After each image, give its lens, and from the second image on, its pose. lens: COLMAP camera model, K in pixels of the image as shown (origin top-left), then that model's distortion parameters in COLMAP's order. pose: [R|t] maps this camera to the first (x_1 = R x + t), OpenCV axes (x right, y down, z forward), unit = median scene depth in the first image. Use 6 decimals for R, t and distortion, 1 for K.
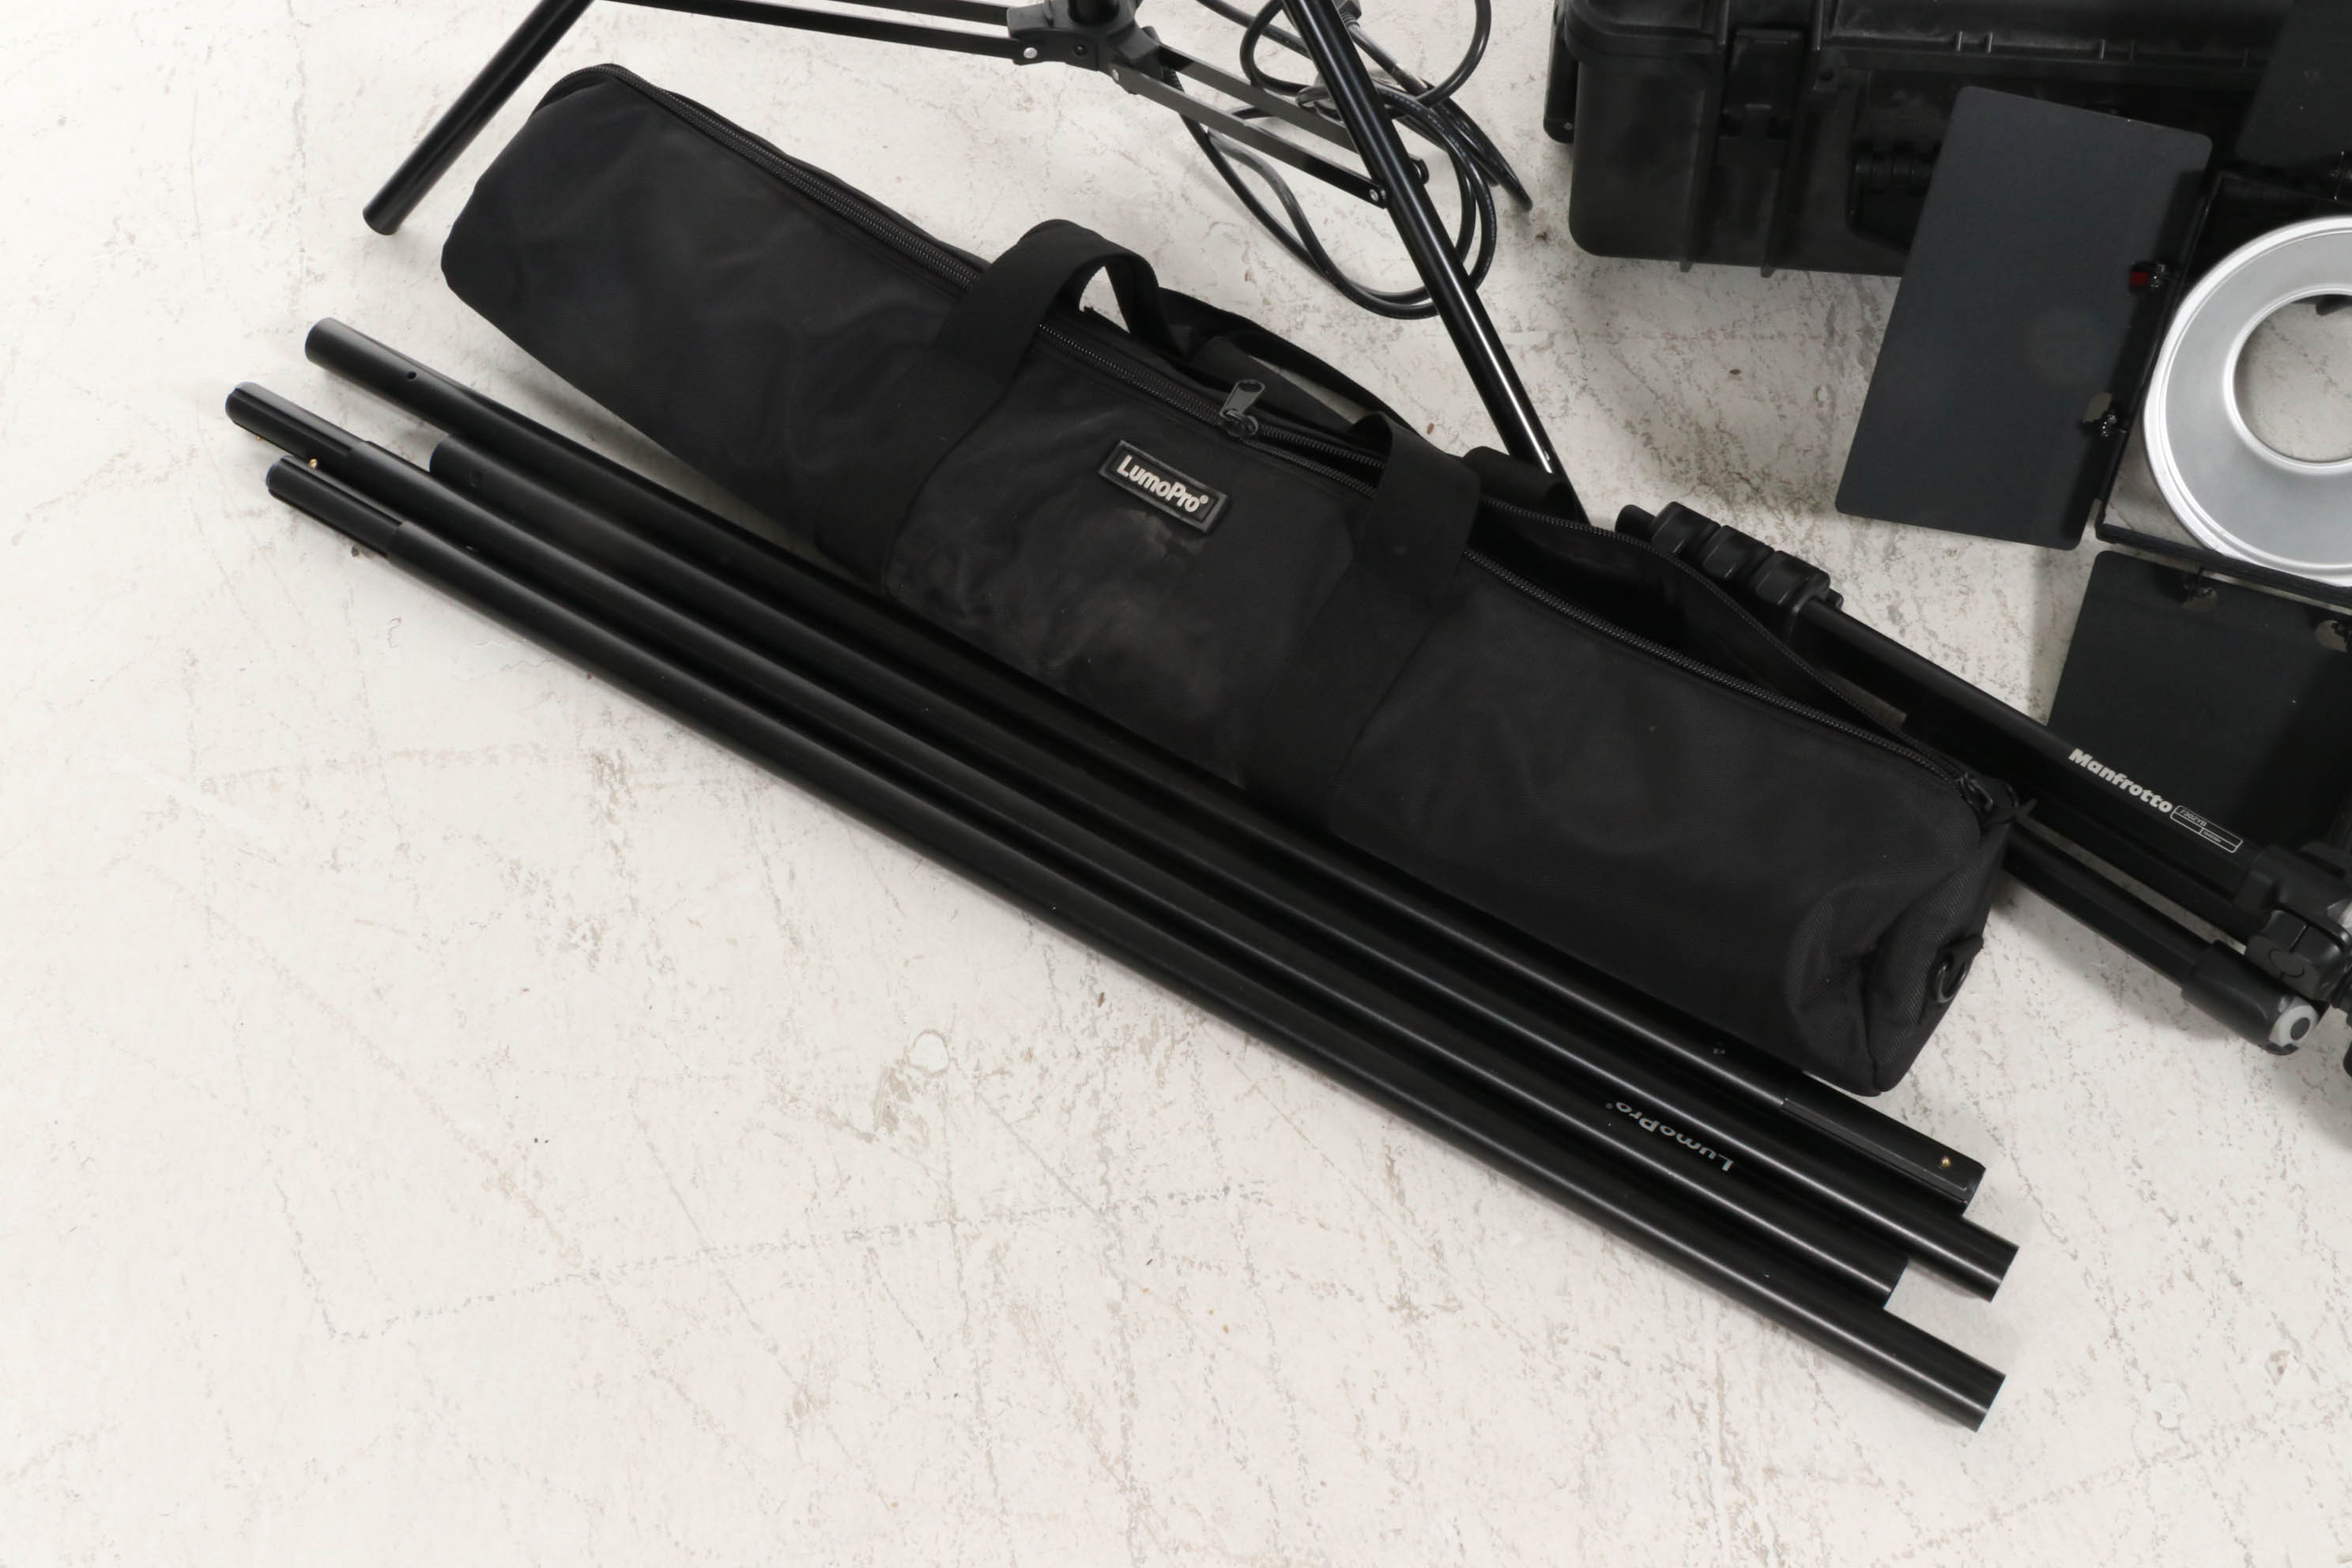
lens RADIAL K [[2769.3, 0, 1171.2], [0, 2769.3, 807.3], [0, 0, 1]] dist [-0.007853, 0.000000]
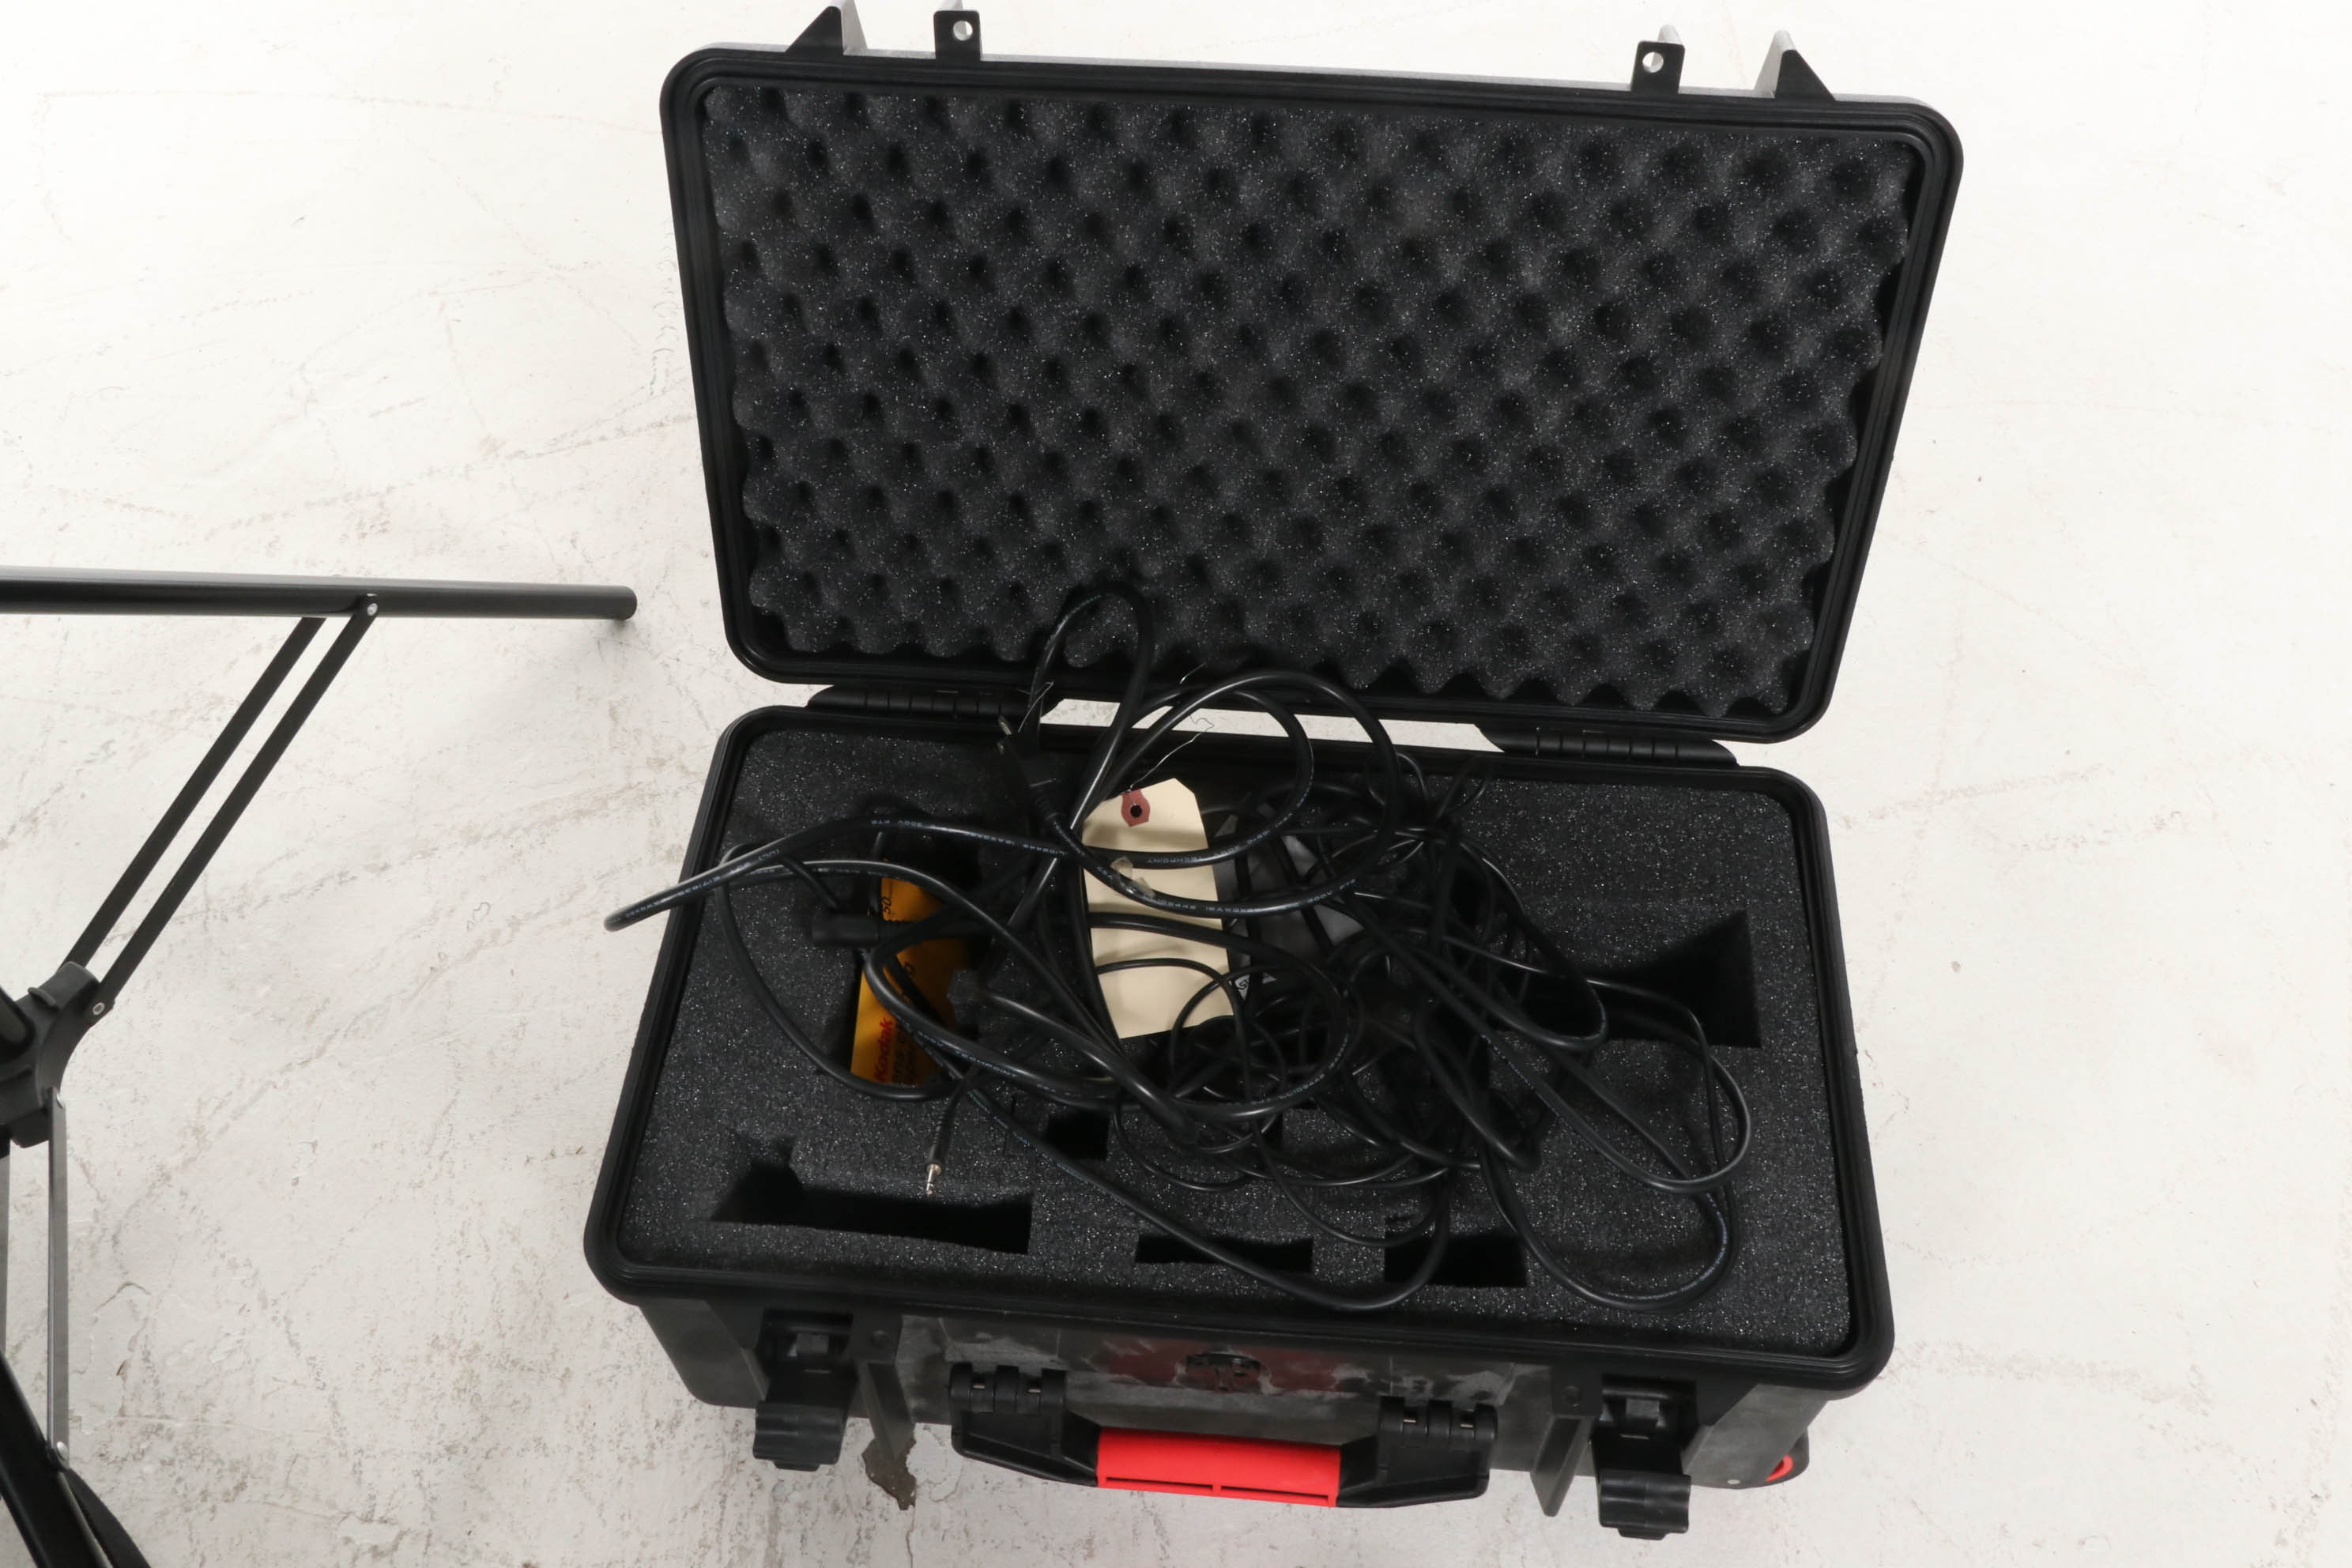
lens RADIAL K [[2034.3, 0, 1173.9], [0, 2034.3, 804.4], [0, 0, 1]] dist [-0.027723, 0.020055]
pose [[0.984971, 0.164026, -0.054104, 0.412273], [-0.167773, 0.983038, -0.074083, -0.431571], [0.041034, 0.082046, 0.995783, 0.426195]]
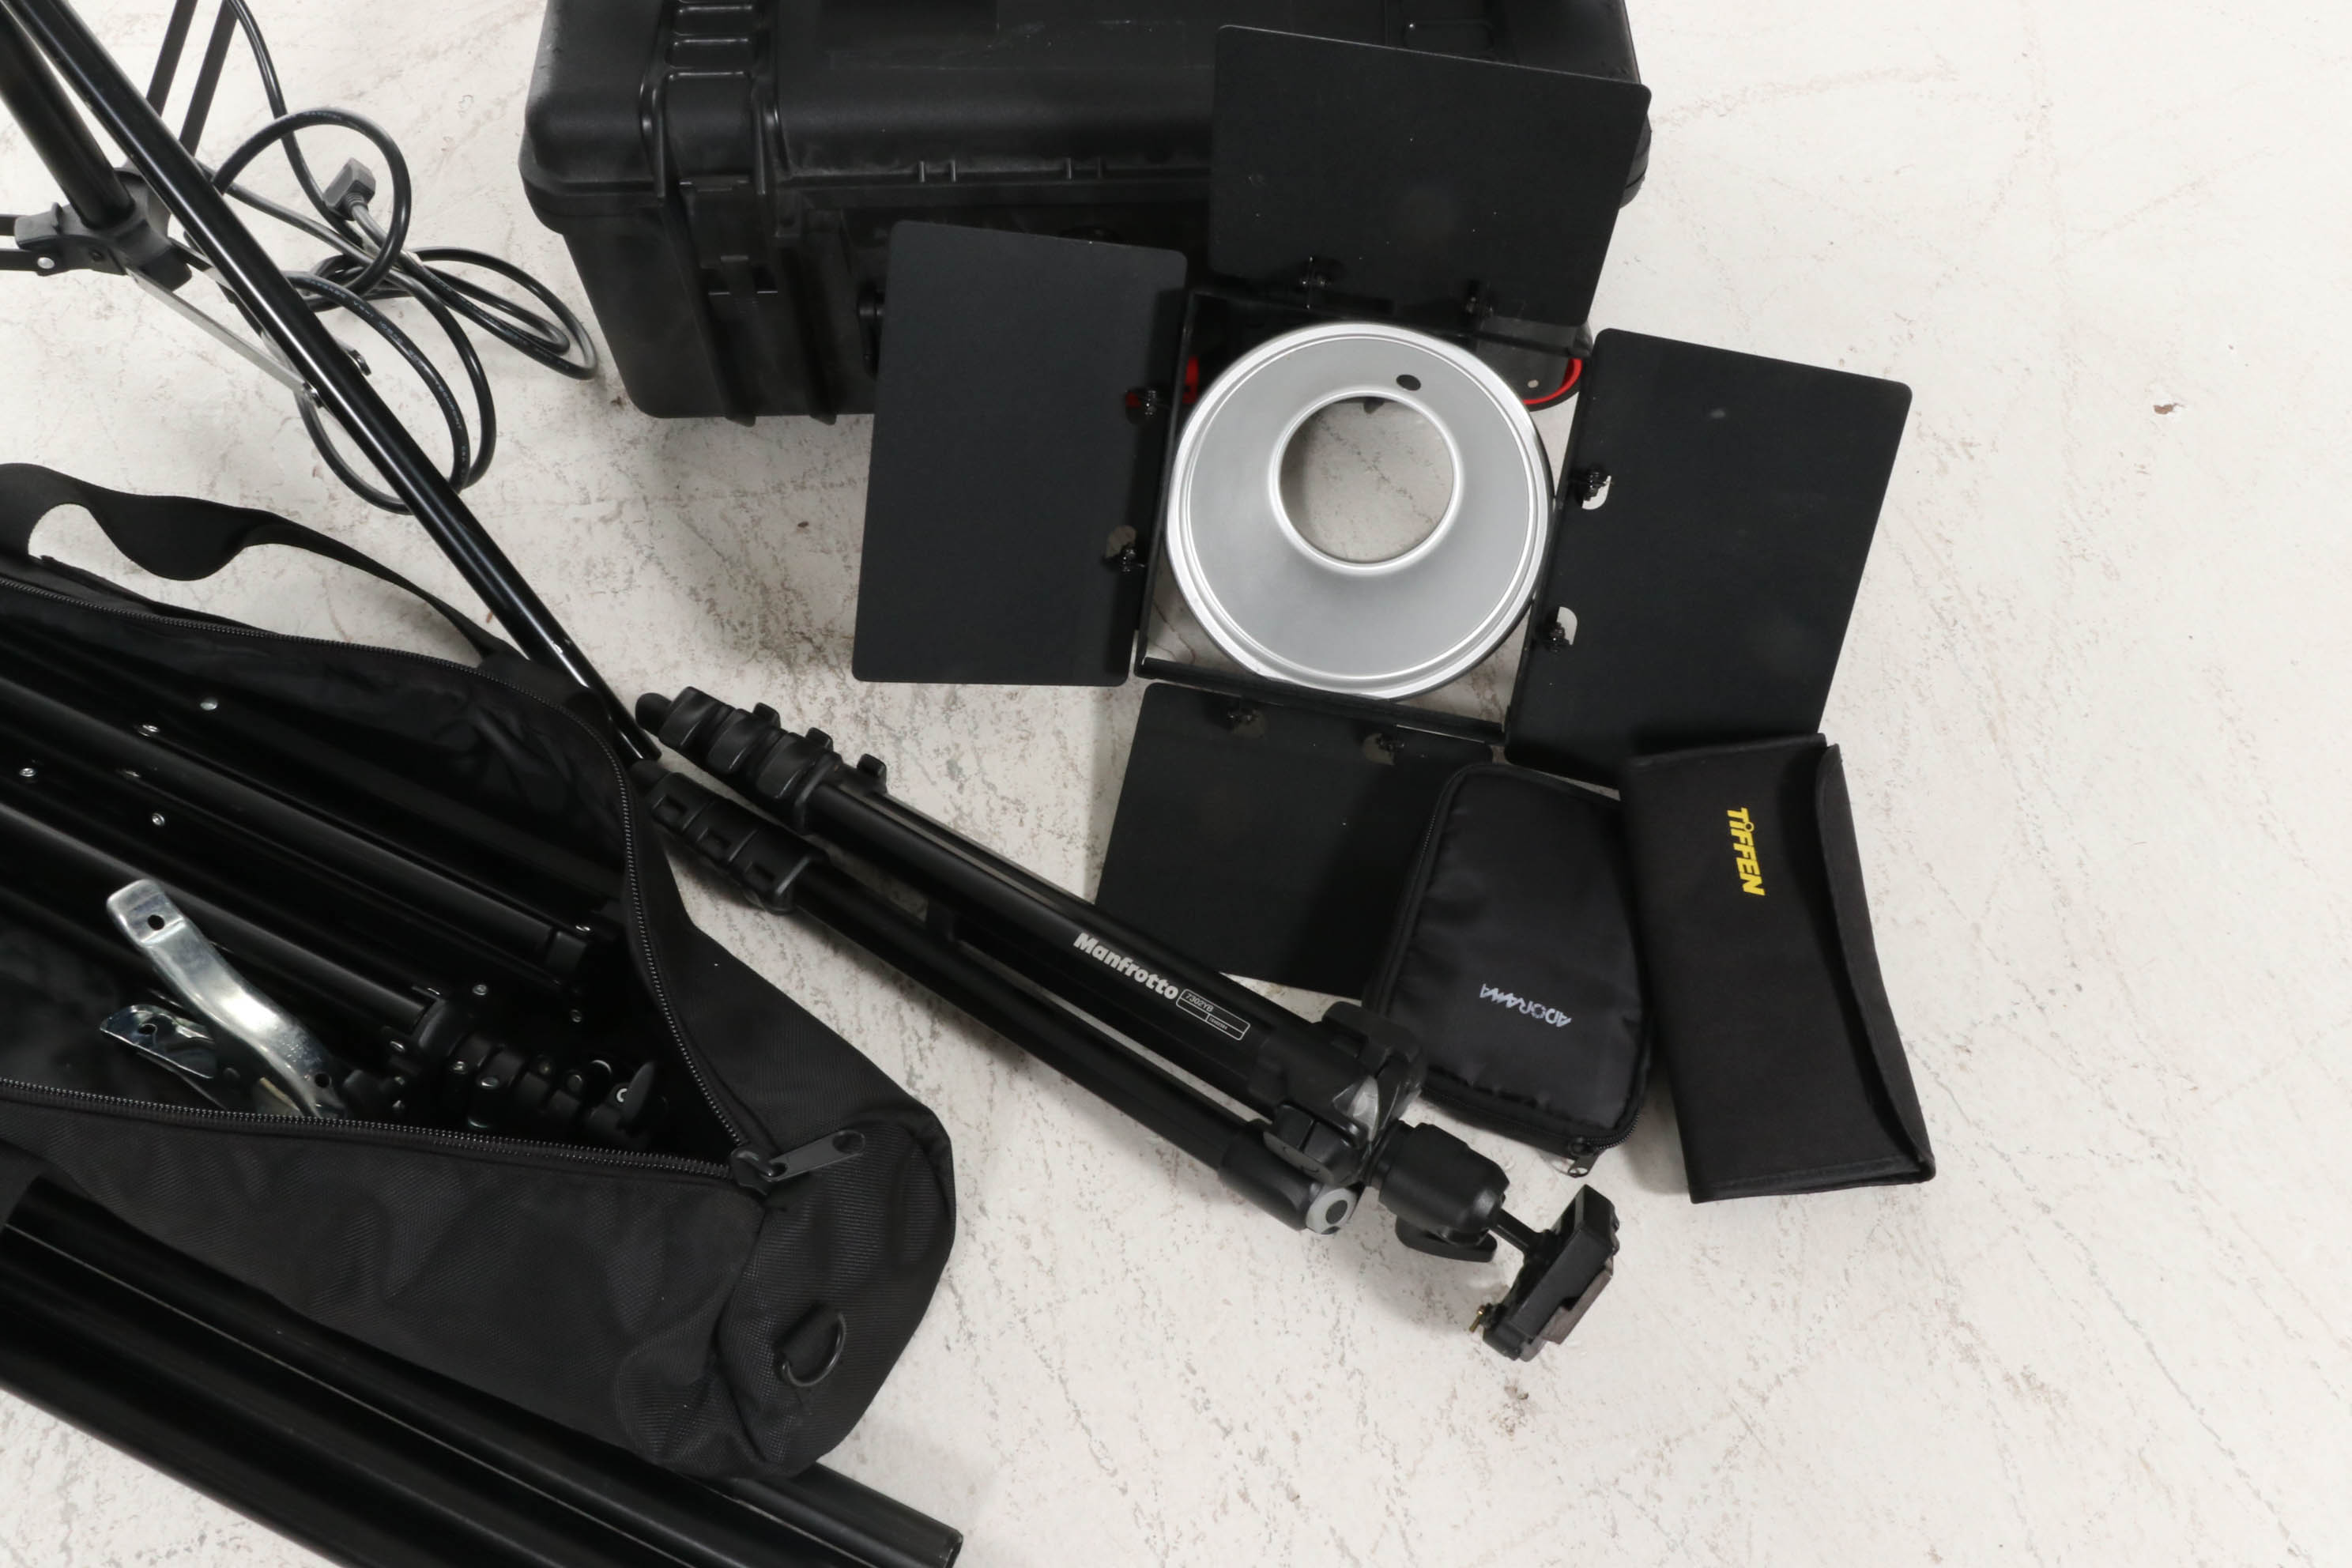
lens RADIAL K [[1903.6, 0, 1176.1], [0, 1903.6, 796.5], [0, 0, 1]] dist [-0.033933, 0.016700]
pose [[0.984788, -0.119567, 0.126078, 0.263929], [0.114516, 0.992328, 0.046603, -0.086056], [-0.130683, -0.031457, 0.990925, 0.342059]]
